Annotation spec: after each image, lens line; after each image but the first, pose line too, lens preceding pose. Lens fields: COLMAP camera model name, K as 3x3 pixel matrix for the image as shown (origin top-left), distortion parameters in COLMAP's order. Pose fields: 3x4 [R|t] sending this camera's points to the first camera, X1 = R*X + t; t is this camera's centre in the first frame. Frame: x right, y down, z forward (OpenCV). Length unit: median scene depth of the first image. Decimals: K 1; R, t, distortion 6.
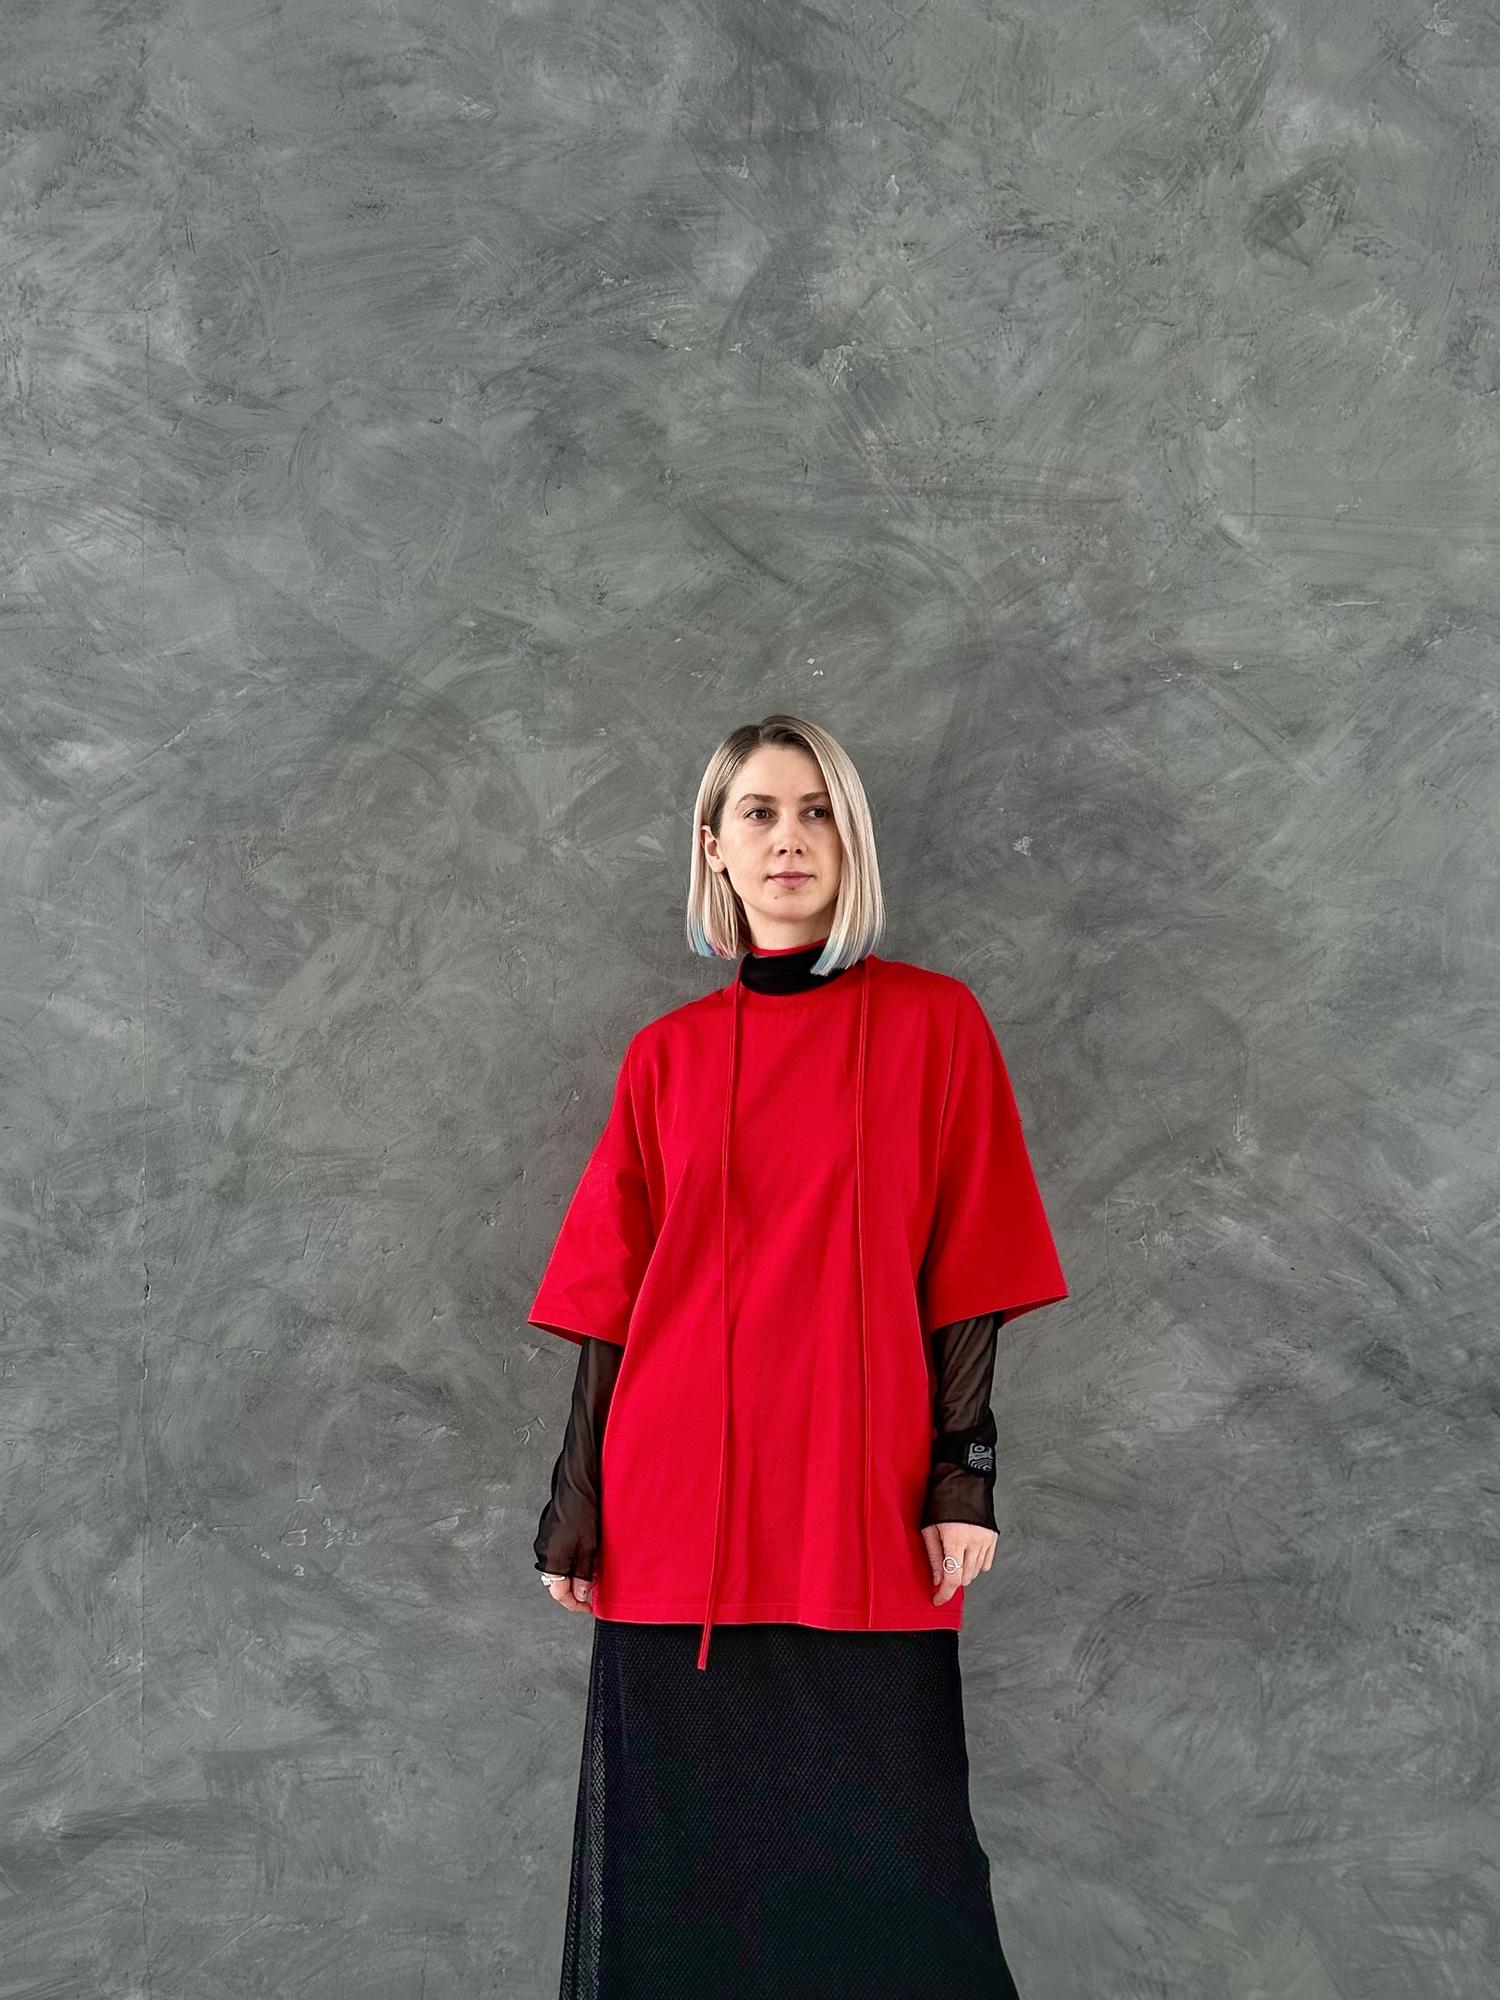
lens RADIAL K [[1399.0, 0, 739.7], [0, 1399.0, 1006.2], [0, 0, 1]] dist [-0.013599, 0.010168]
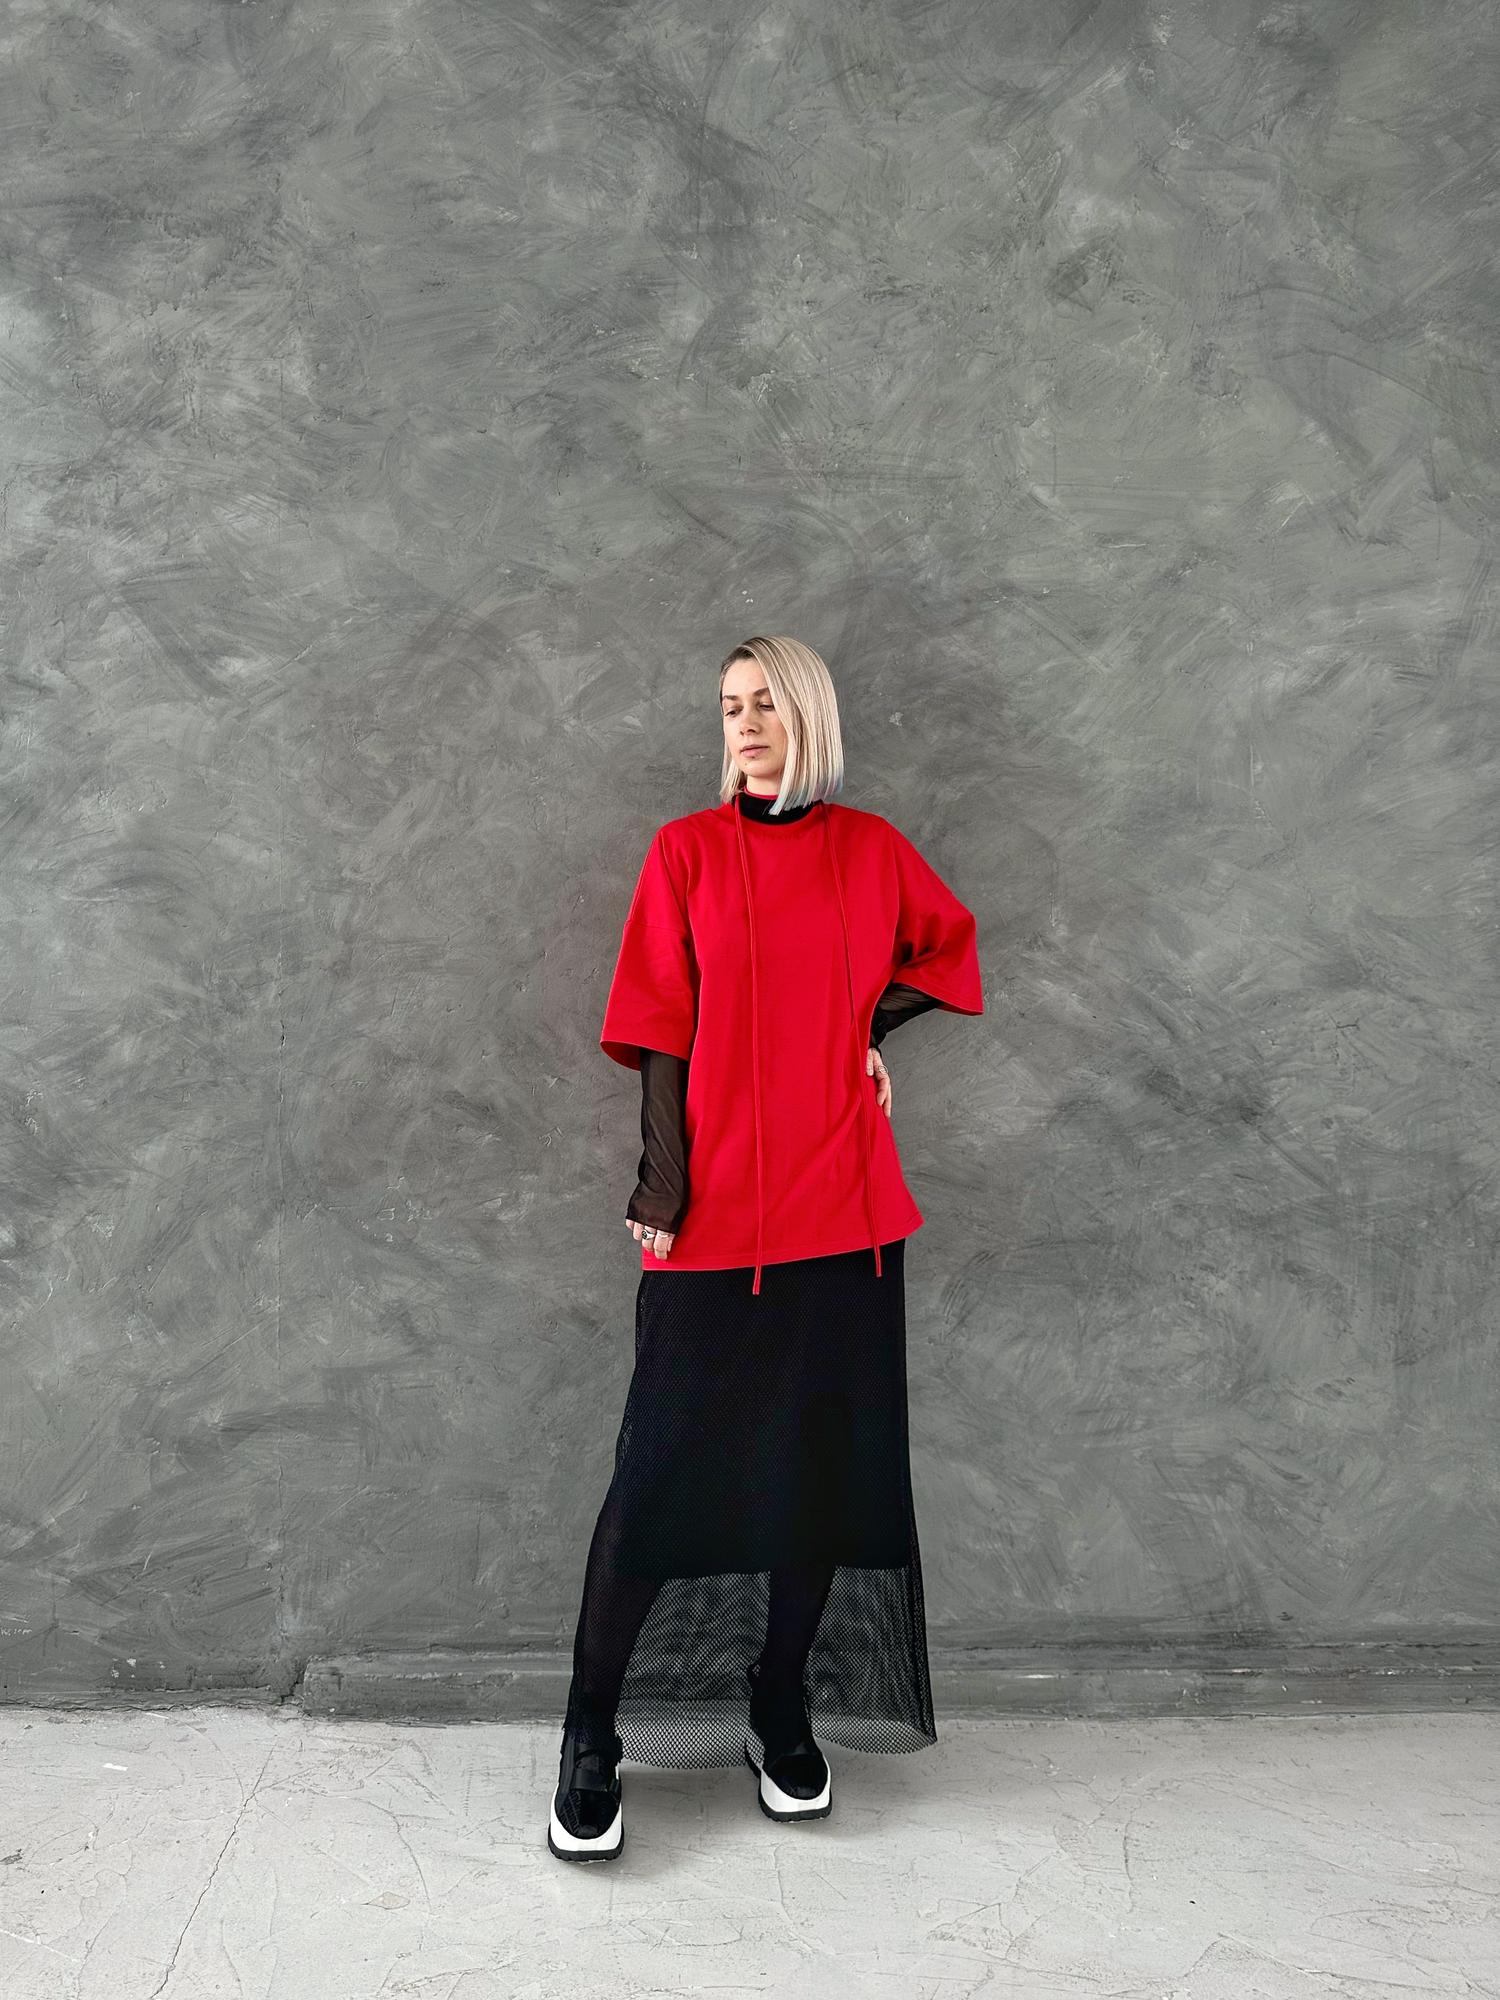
lens RADIAL K [[1399.0, 0, 756.9], [0, 1399.0, 1001.9], [0, 0, 1]] dist [-0.013599, 0.010168]
pose [[0.998739, -0.014442, 0.048074, -0.010533], [0.007510, 0.989928, 0.141370, -0.033389], [-0.049632, -0.140831, 0.988789, -0.447077]]
